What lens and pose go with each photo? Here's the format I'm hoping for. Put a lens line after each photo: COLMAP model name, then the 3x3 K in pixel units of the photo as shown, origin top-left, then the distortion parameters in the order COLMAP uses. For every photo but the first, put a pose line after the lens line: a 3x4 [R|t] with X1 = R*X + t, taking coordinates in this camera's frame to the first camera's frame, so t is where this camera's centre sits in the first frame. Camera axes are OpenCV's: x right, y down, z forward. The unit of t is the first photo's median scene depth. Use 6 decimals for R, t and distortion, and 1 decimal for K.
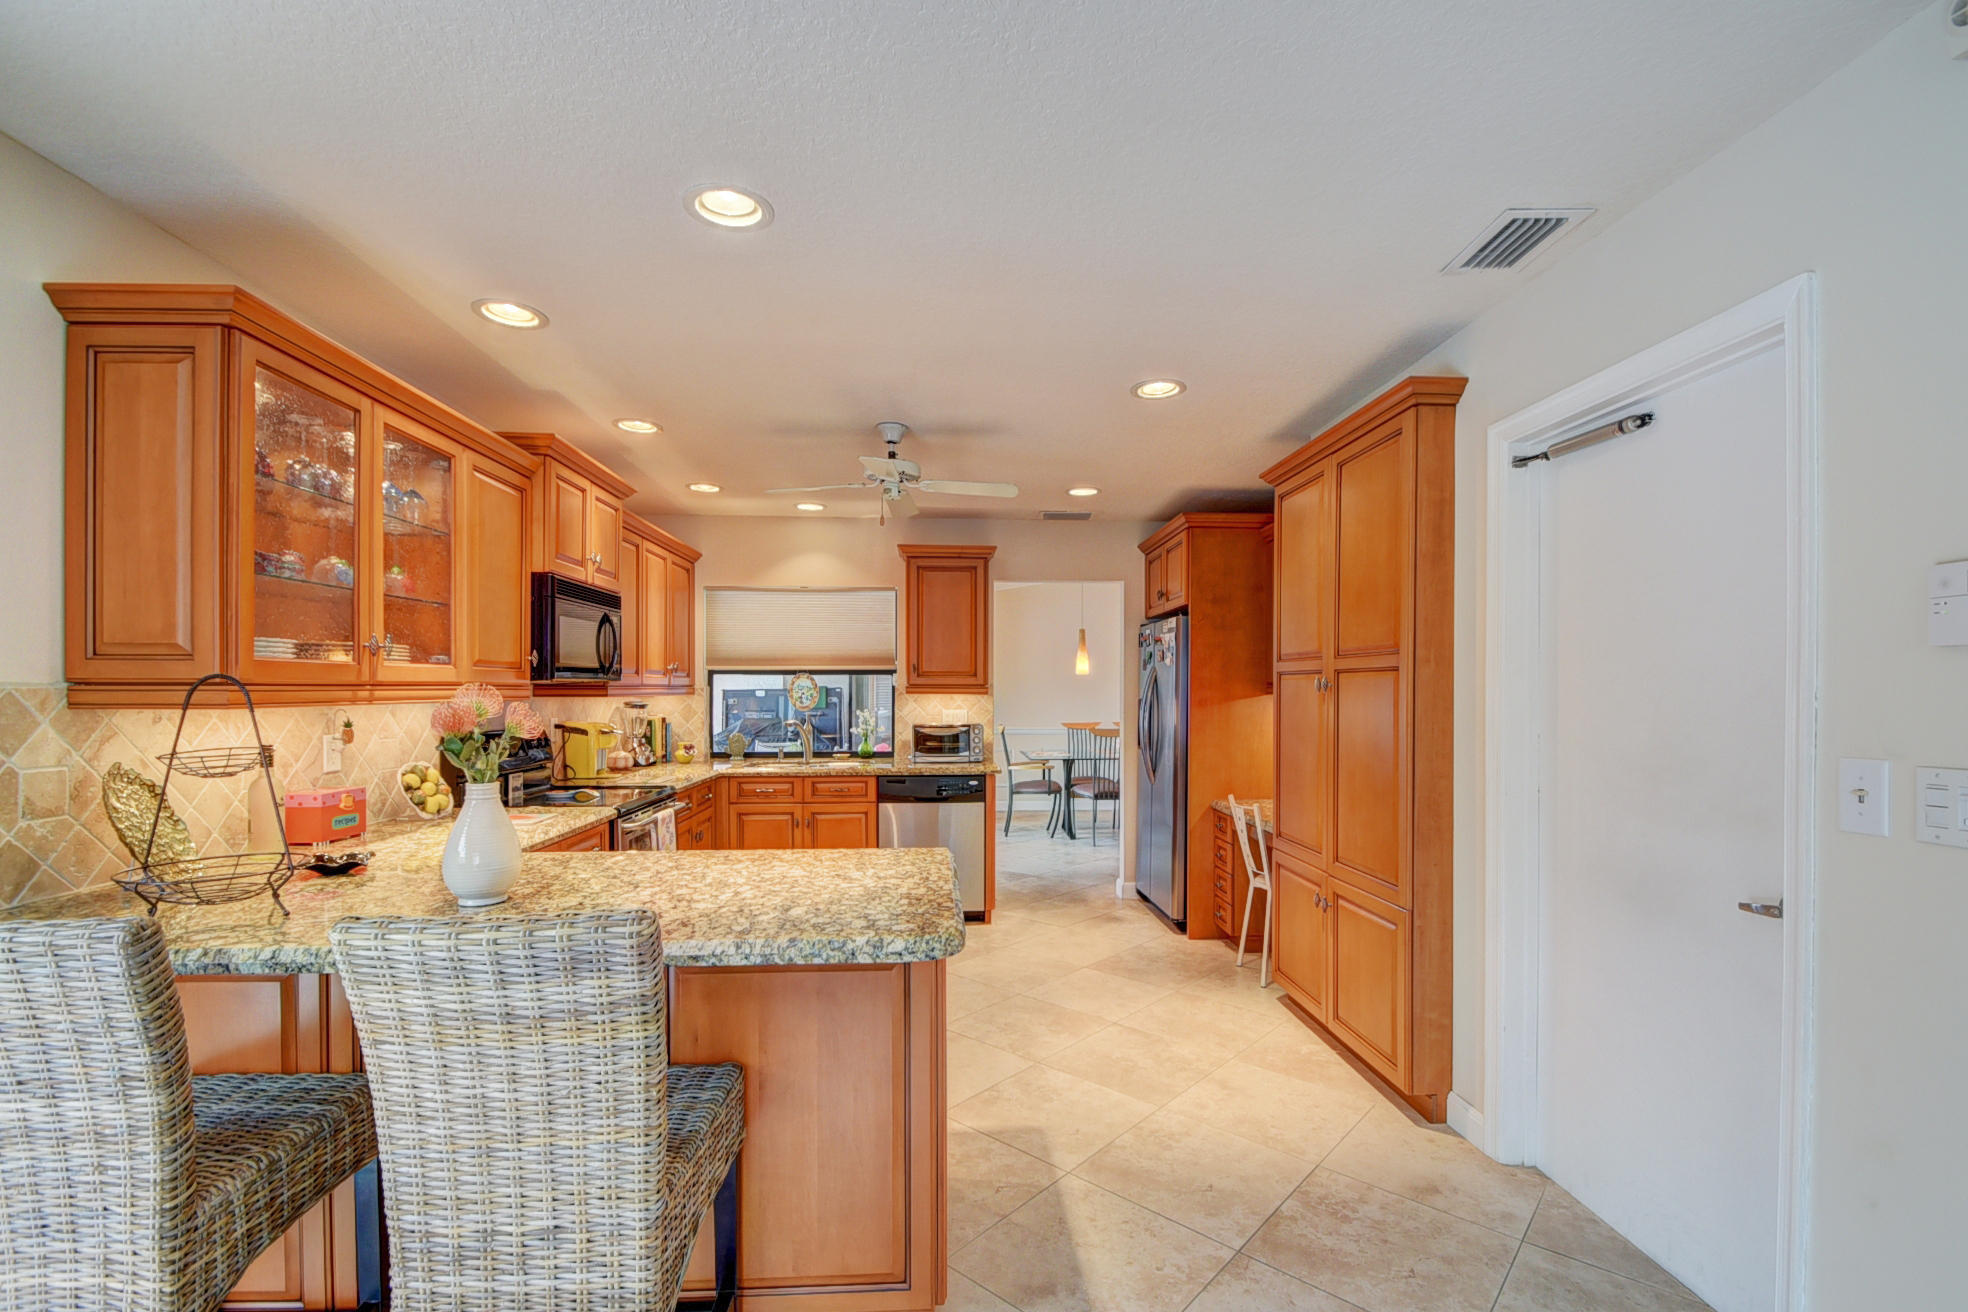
lens RADIAL K [[863.8, 0, 978.0], [0, 863.8, 688.0], [0, 0, 1]] dist [-0.000578, -0.000321]
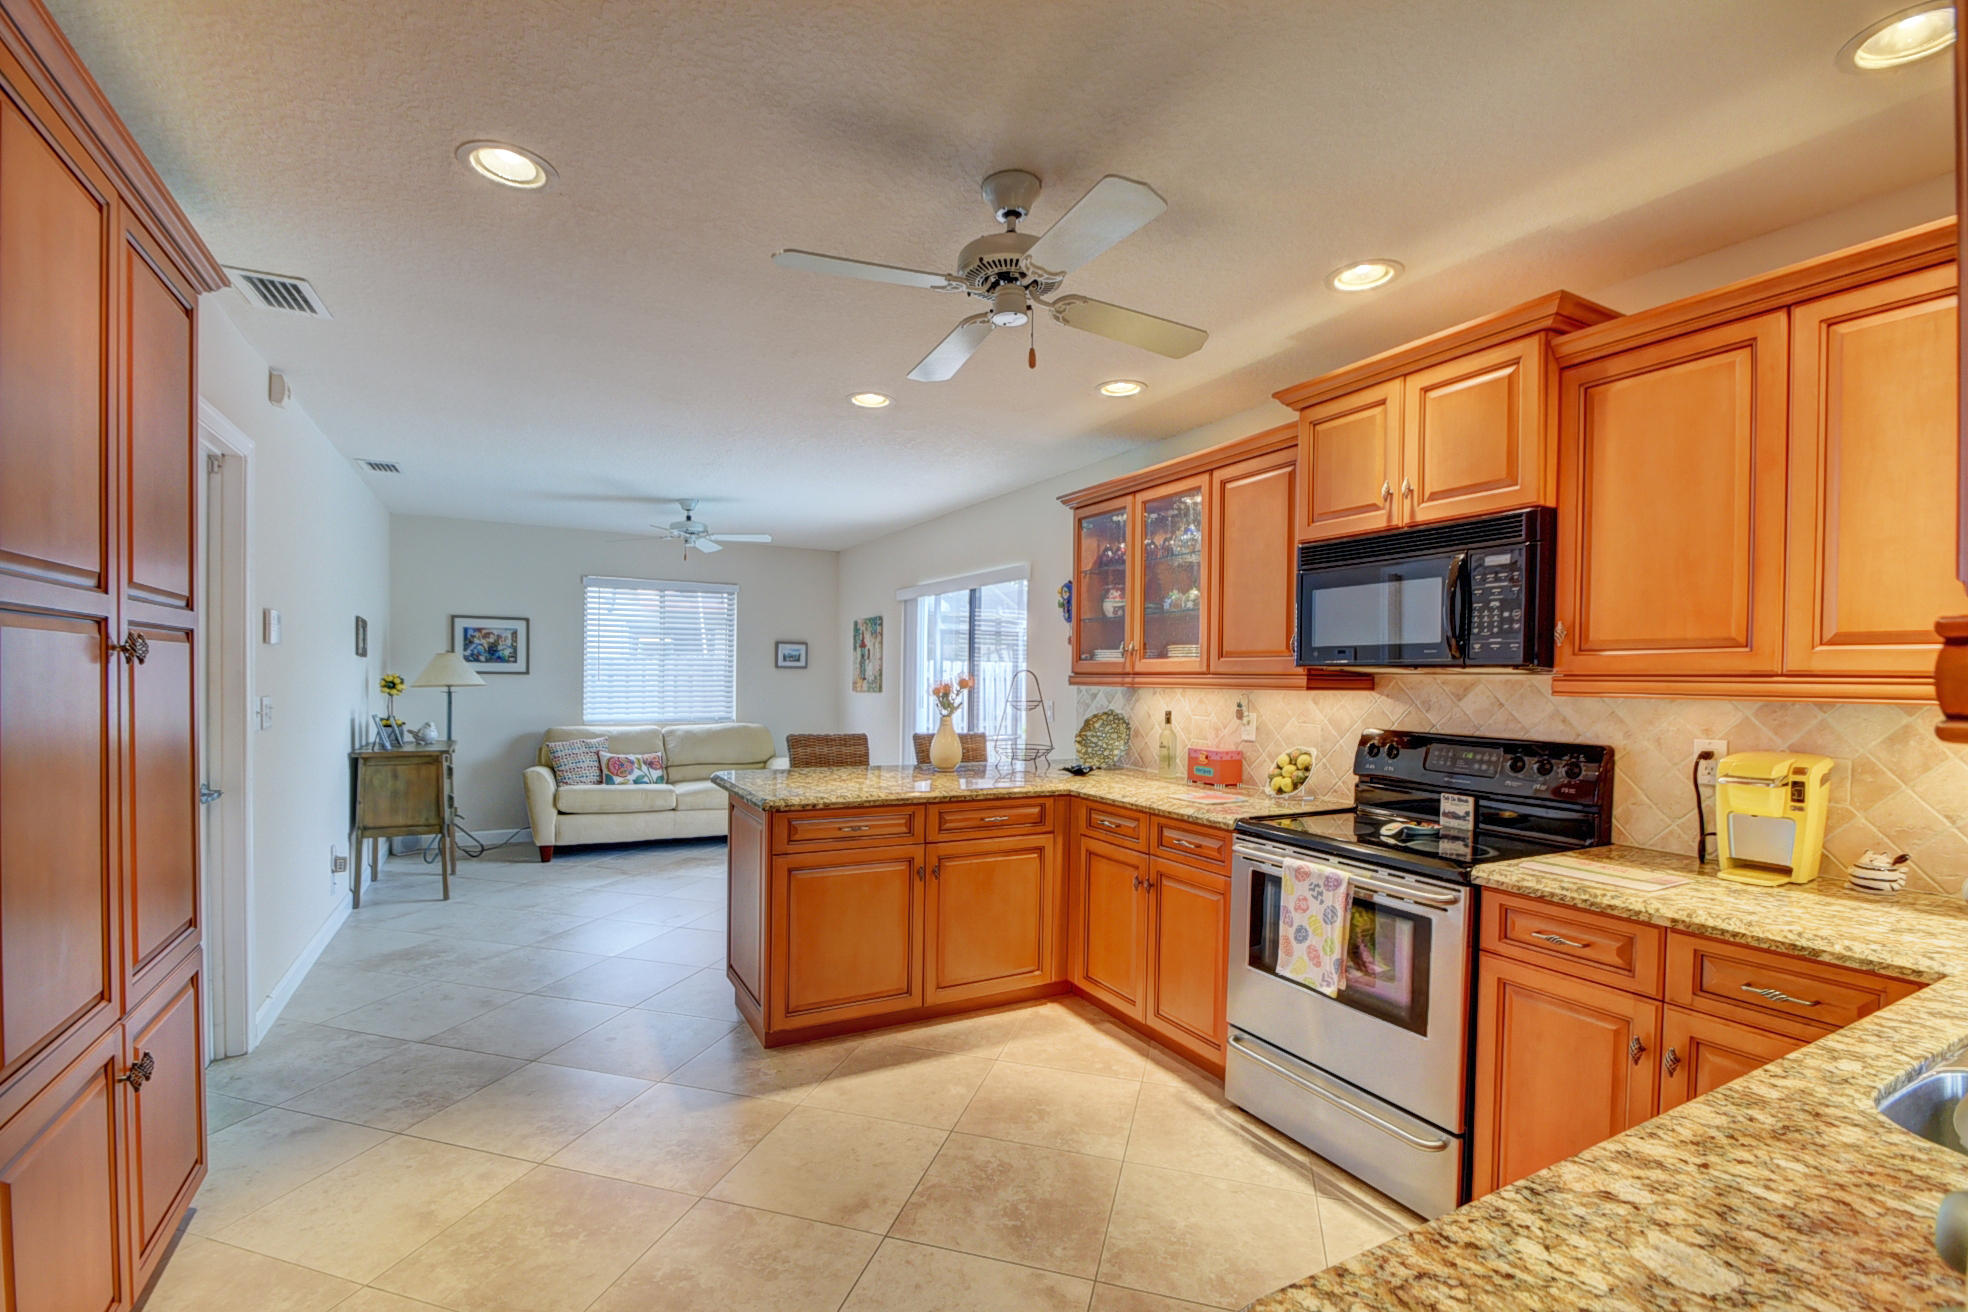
lens RADIAL K [[863.8, 0, 981.0], [0, 863.8, 689.0], [0, 0, 1]] dist [-0.000578, -0.000321]
pose [[-0.898762, -0.008462, -0.438355, 0.113263], [-0.014586, 0.999837, 0.010604, 0.004986], [0.438194, 0.015925, -0.898739, 1.095077]]
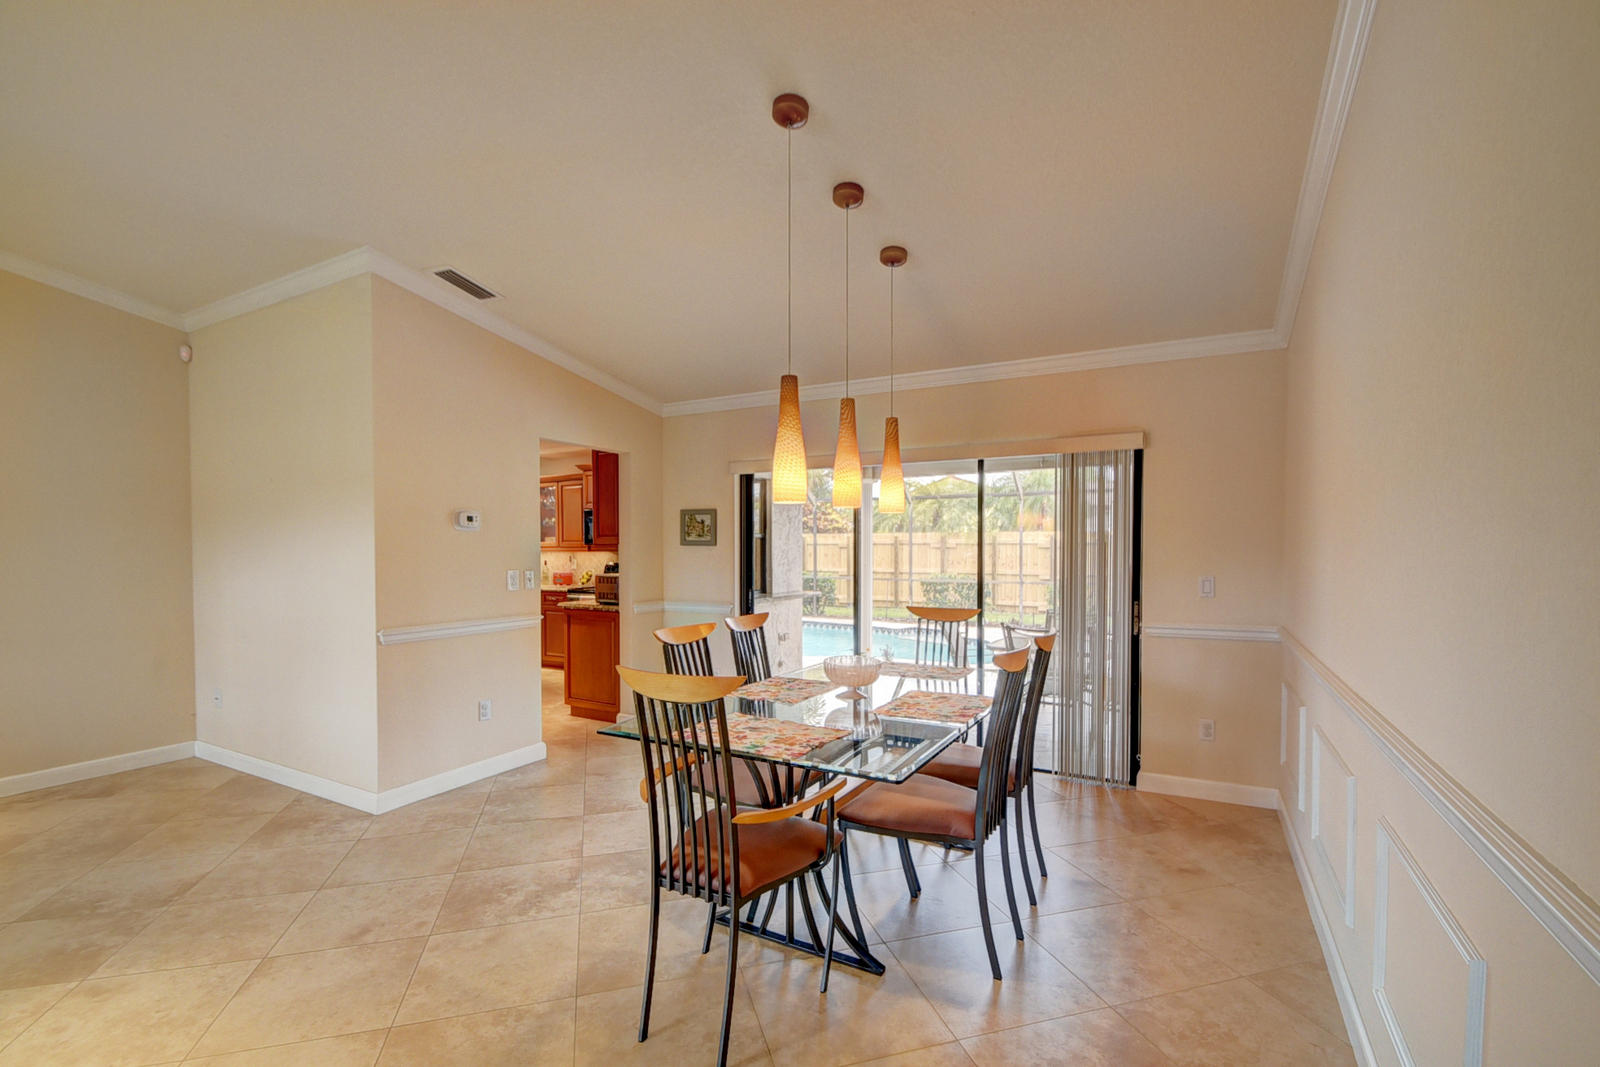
lens RADIAL K [[702.3, 0, 803.8], [0, 702.3, 543.3], [0, 0, 1]] dist [-0.000578, -0.000321]
pose [[-0.534732, -0.005411, -0.845004, 0.783076], [0.002090, 0.999968, -0.007726, 0.003877], [0.845019, -0.005897, -0.534704, 1.985701]]
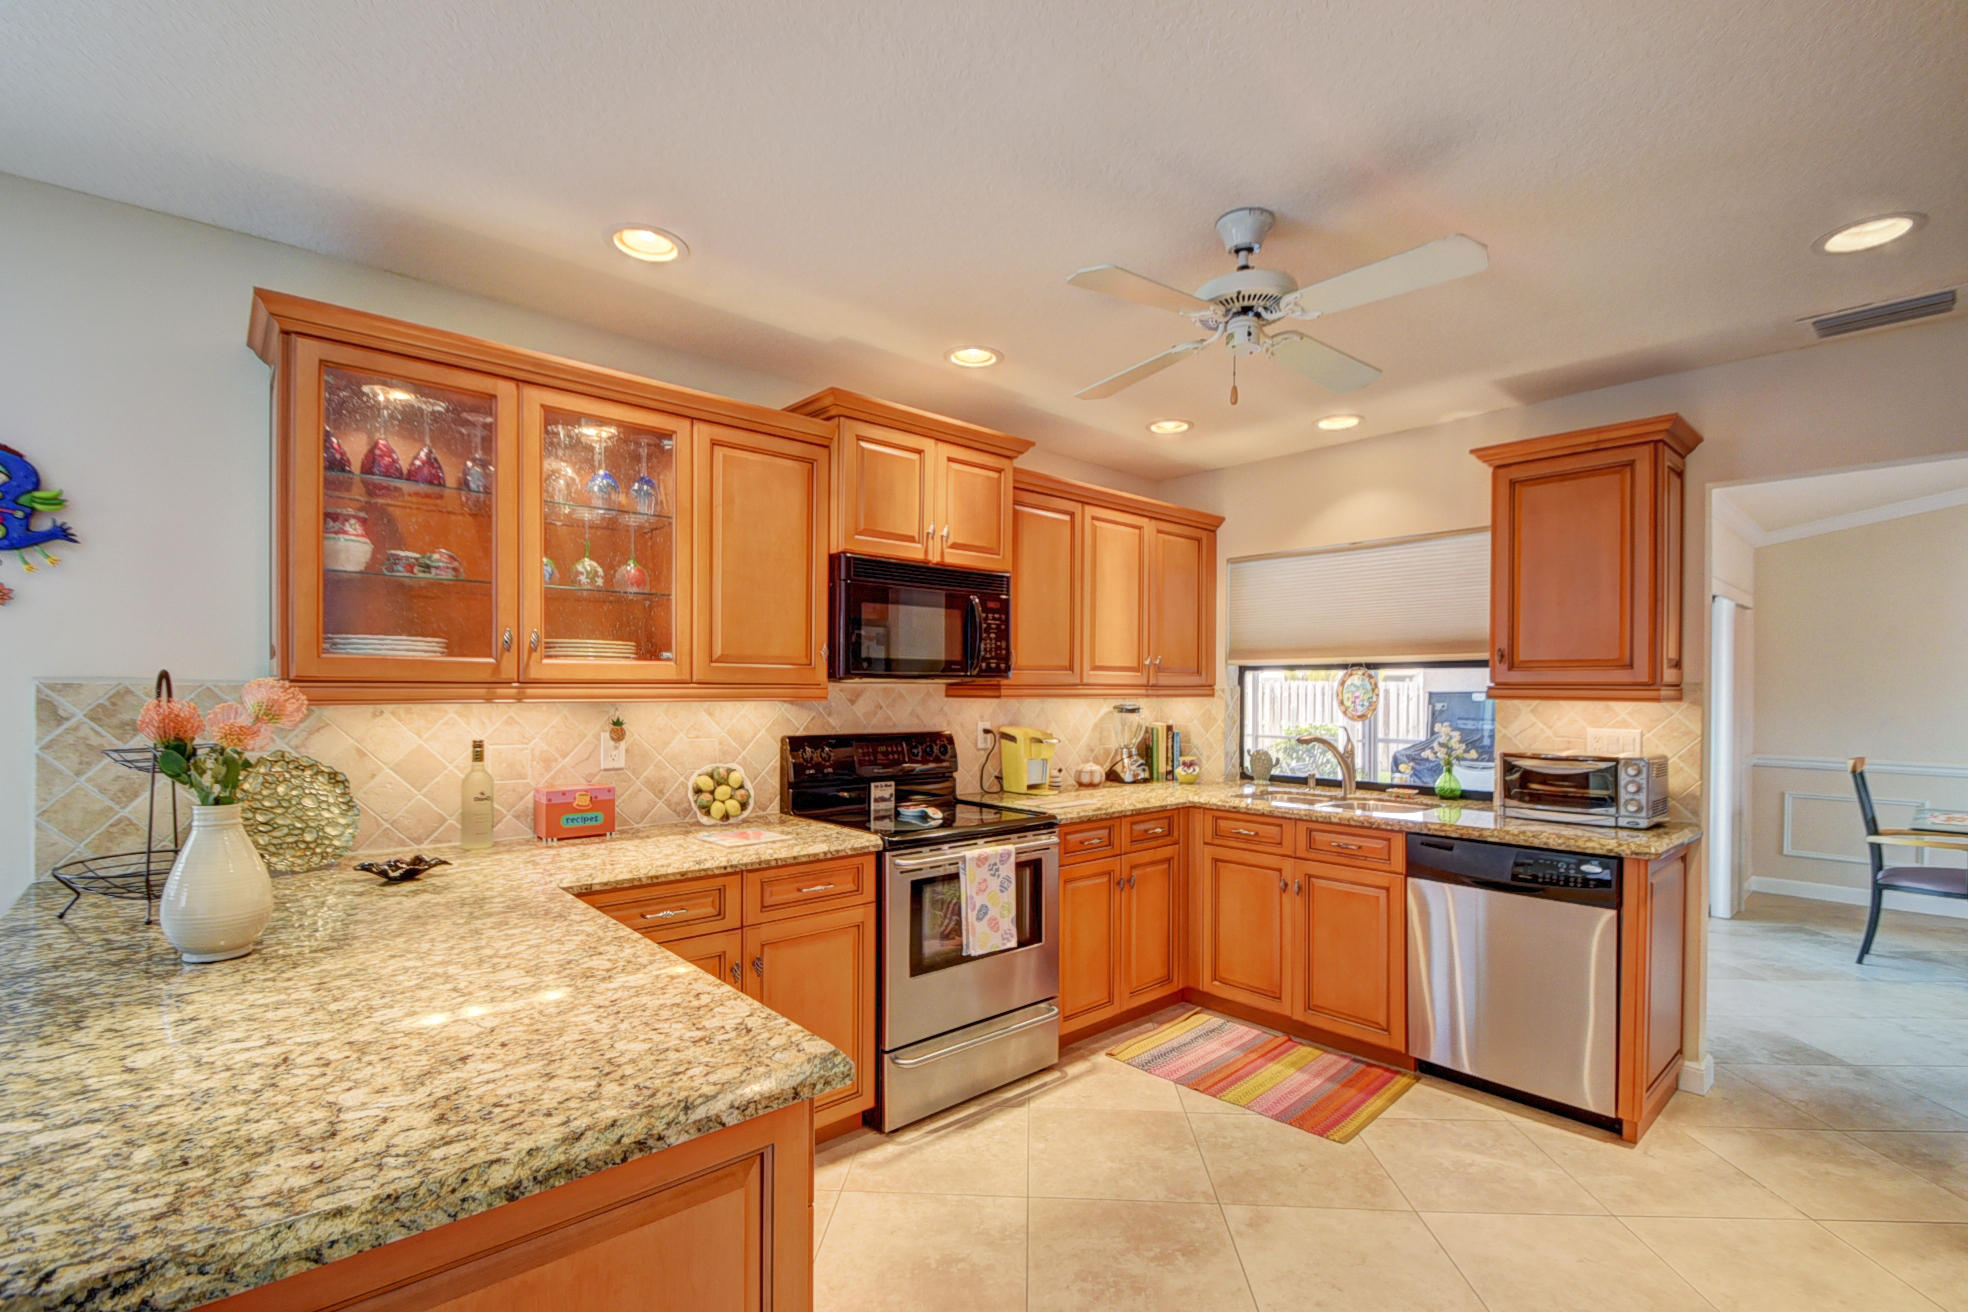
lens RADIAL K [[863.8, 0, 976.9], [0, 863.8, 695.3], [0, 0, 1]] dist [-0.000578, -0.000321]
pose [[0.626586, 0.008874, -0.779302, 0.169880], [-0.003739, 0.999958, 0.008380, 0.000309], [0.779343, -0.002337, 0.626593, 0.377859]]
